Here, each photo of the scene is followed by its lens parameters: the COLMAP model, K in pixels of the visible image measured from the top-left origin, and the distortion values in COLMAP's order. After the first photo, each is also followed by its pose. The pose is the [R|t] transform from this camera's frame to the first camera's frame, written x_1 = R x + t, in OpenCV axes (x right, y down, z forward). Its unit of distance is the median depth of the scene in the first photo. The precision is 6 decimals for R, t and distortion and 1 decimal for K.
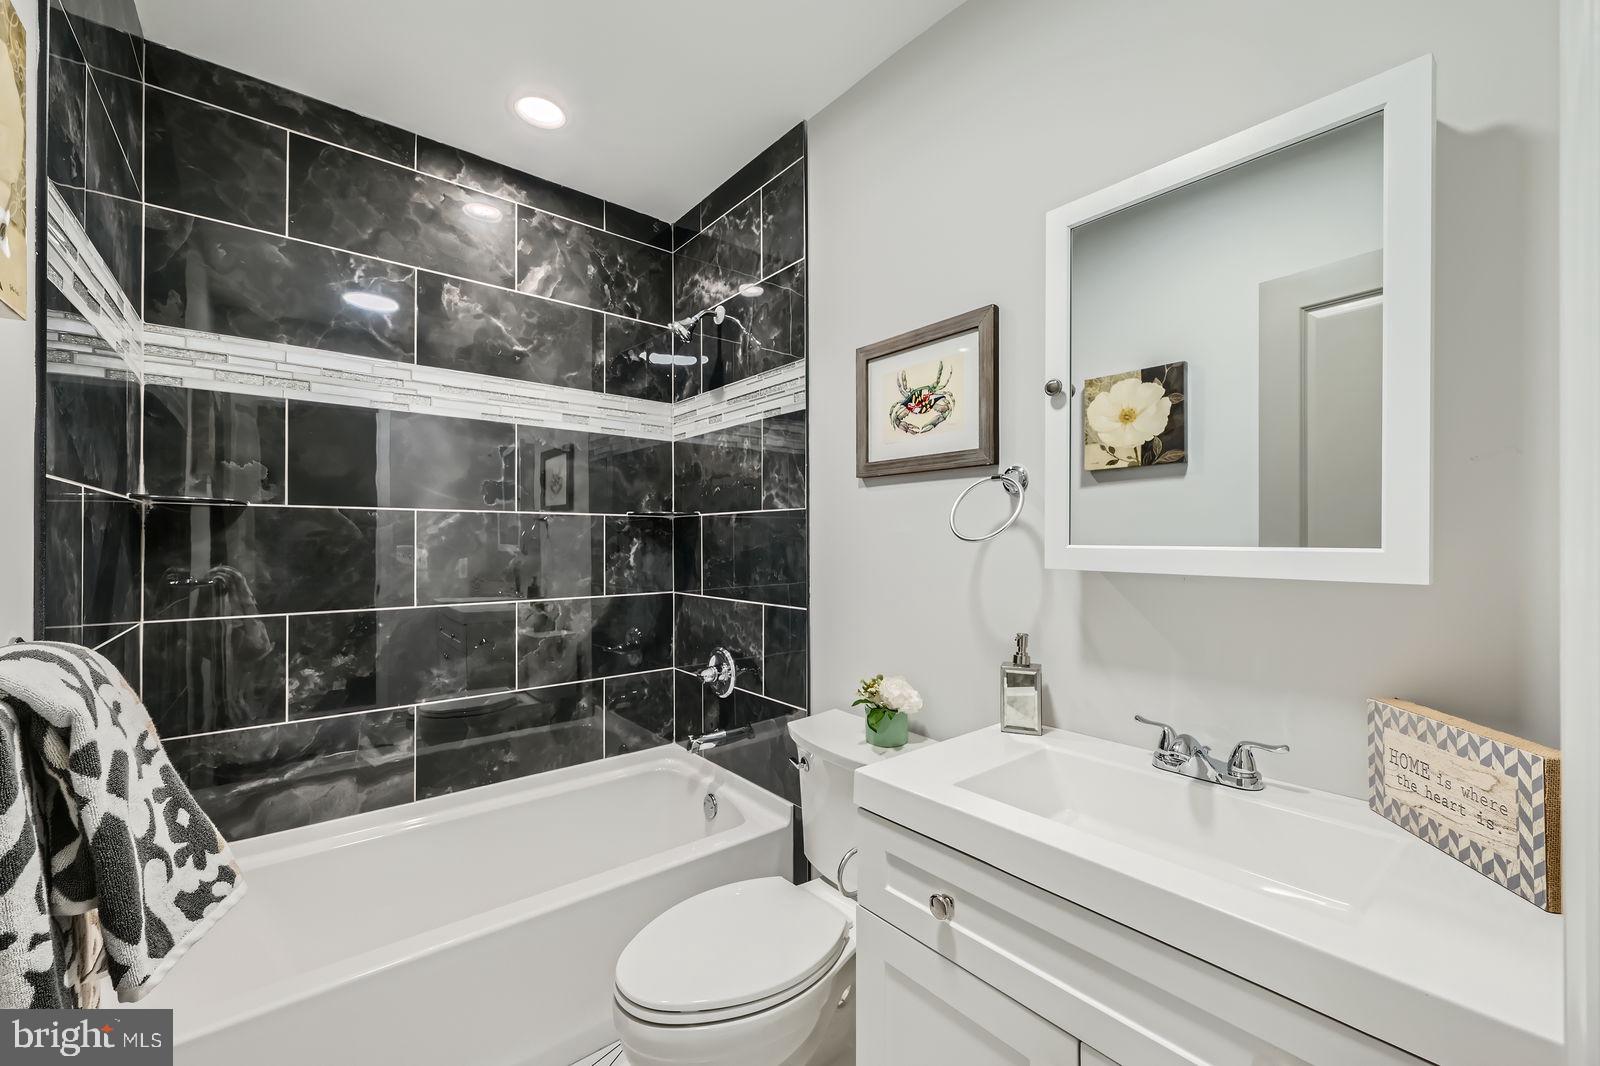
lens RADIAL K [[638.9, 0, 800.7], [0, 638.9, 536.6], [0, 0, 1]] dist [-0.000301, 0.000766]
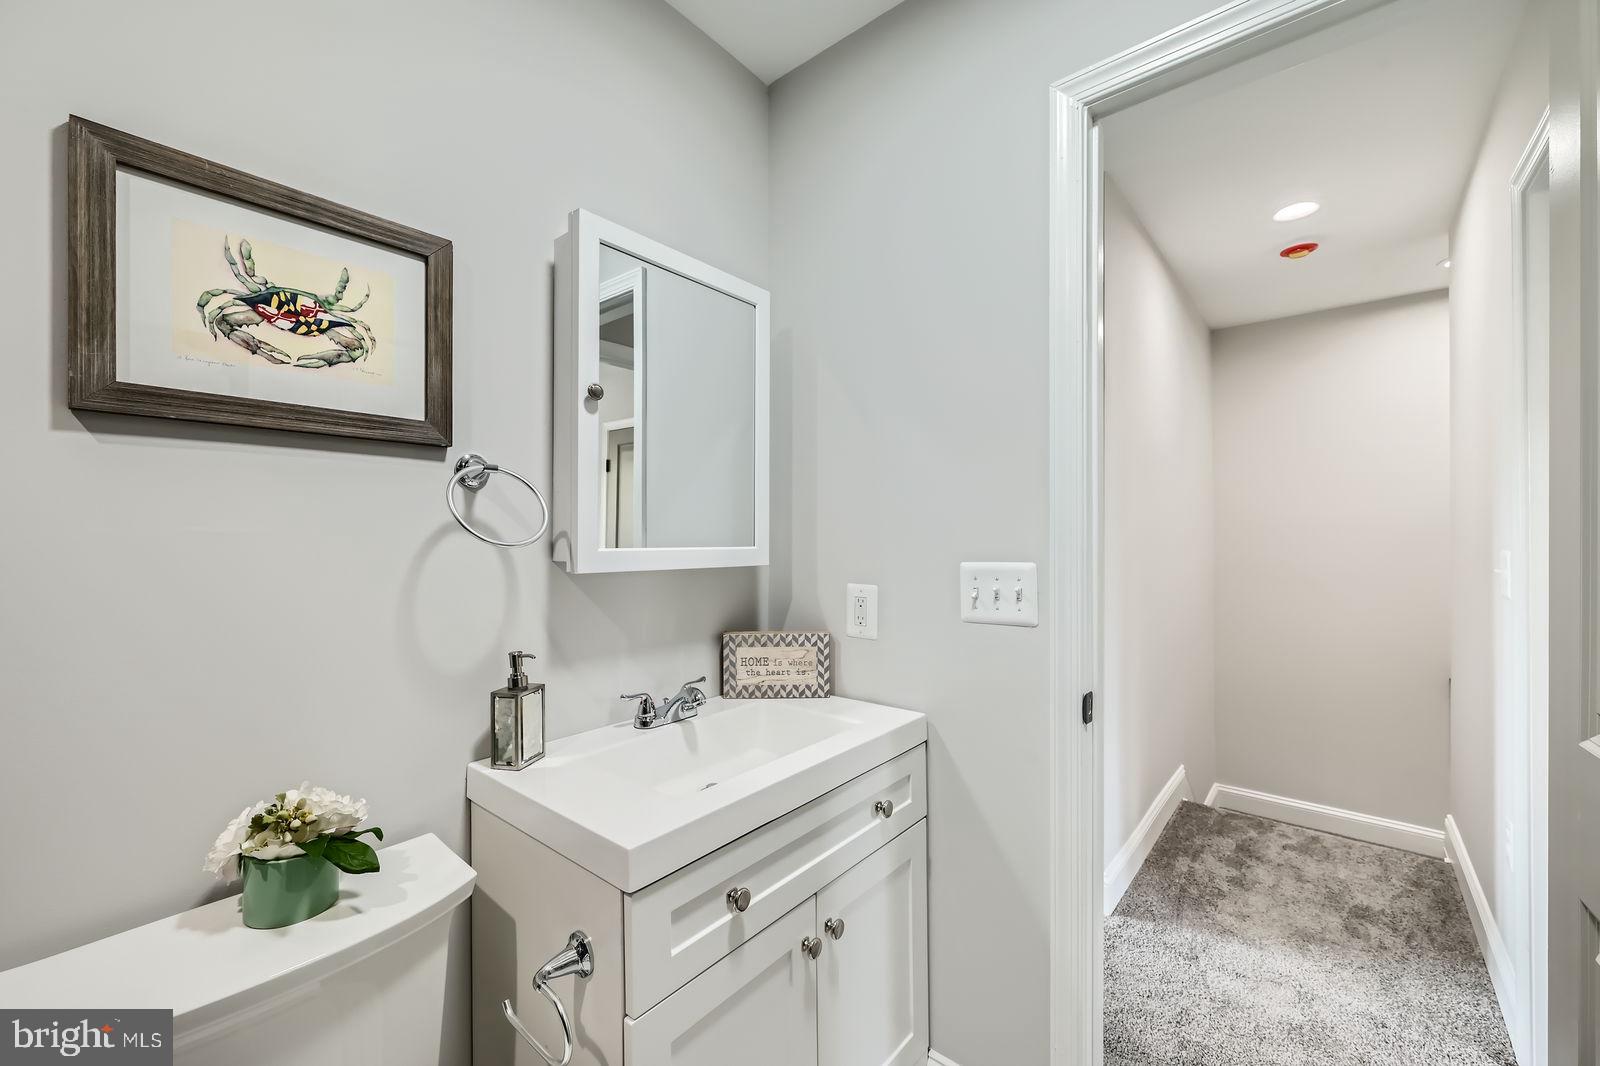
lens RADIAL K [[638.9, 0, 798.4], [0, 638.9, 535.5], [0, 0, 1]] dist [-0.000301, 0.000766]
pose [[-0.184337, 0.003869, 0.982855, -0.520027], [-0.000972, 0.999991, -0.004119, -0.003059], [-0.982863, -0.001715, -0.184332, 0.701716]]
